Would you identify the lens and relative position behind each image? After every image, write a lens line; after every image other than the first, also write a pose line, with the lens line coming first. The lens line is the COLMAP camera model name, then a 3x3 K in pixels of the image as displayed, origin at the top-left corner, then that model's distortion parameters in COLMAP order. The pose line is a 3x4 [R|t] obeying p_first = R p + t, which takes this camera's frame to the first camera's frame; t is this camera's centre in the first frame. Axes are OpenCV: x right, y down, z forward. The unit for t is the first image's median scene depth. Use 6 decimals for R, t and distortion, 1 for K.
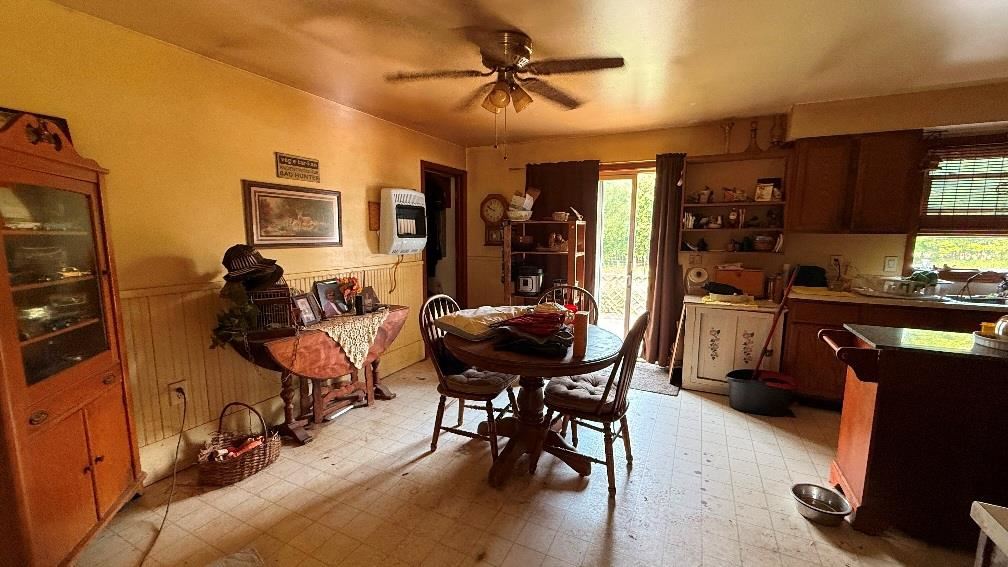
lens RADIAL K [[400.9, 0, 504.0], [0, 400.9, 283.5], [0, 0, 1]] dist [-0.002001, 0.000223]
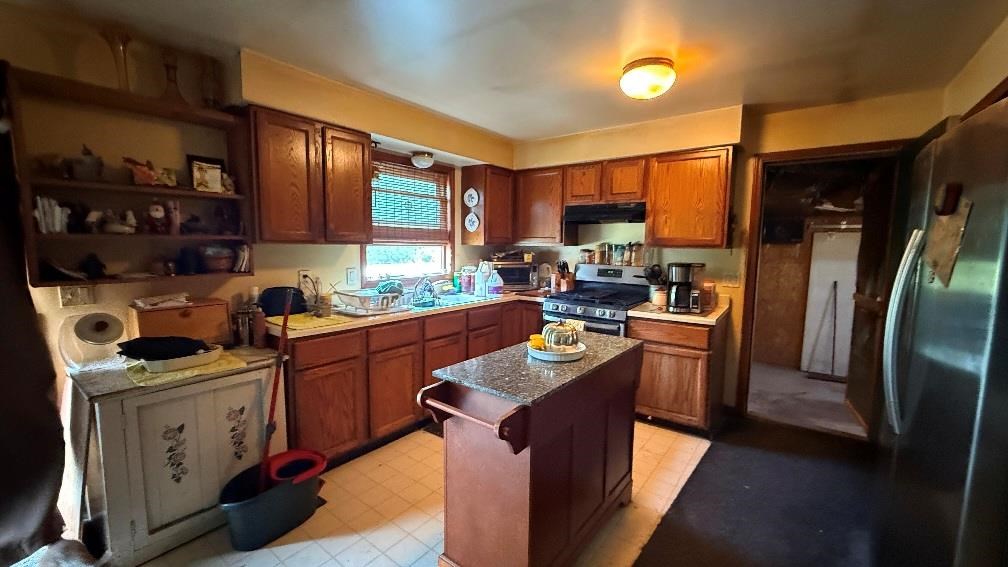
lens RADIAL K [[400.9, 0, 504.0], [0, 400.9, 283.5], [0, 0, 1]] dist [-0.002001, 0.000223]
pose [[0.192837, -0.100563, 0.976064, 0.112740], [0.113825, 0.990311, 0.079543, -0.060567], [-0.974606, 0.095762, 0.202415, 0.433285]]
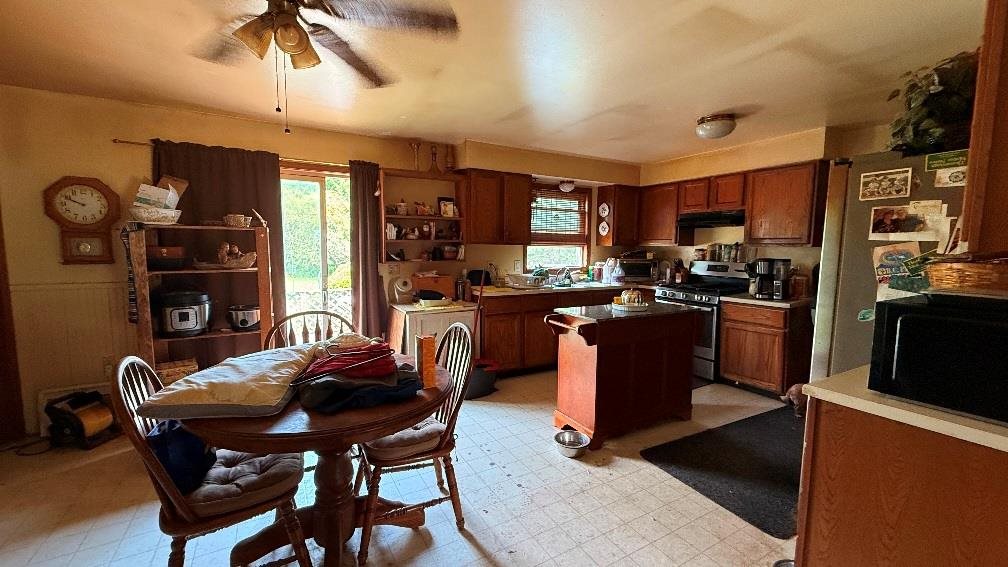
lens RADIAL K [[400.9, 0, 504.0], [0, 400.9, 283.5], [0, 0, 1]] dist [-0.002001, 0.000223]
pose [[0.561825, -0.077694, 0.823599, -0.230559], [0.100373, 0.994627, 0.025358, -0.024647], [-0.821144, 0.068421, 0.566605, 0.213806]]
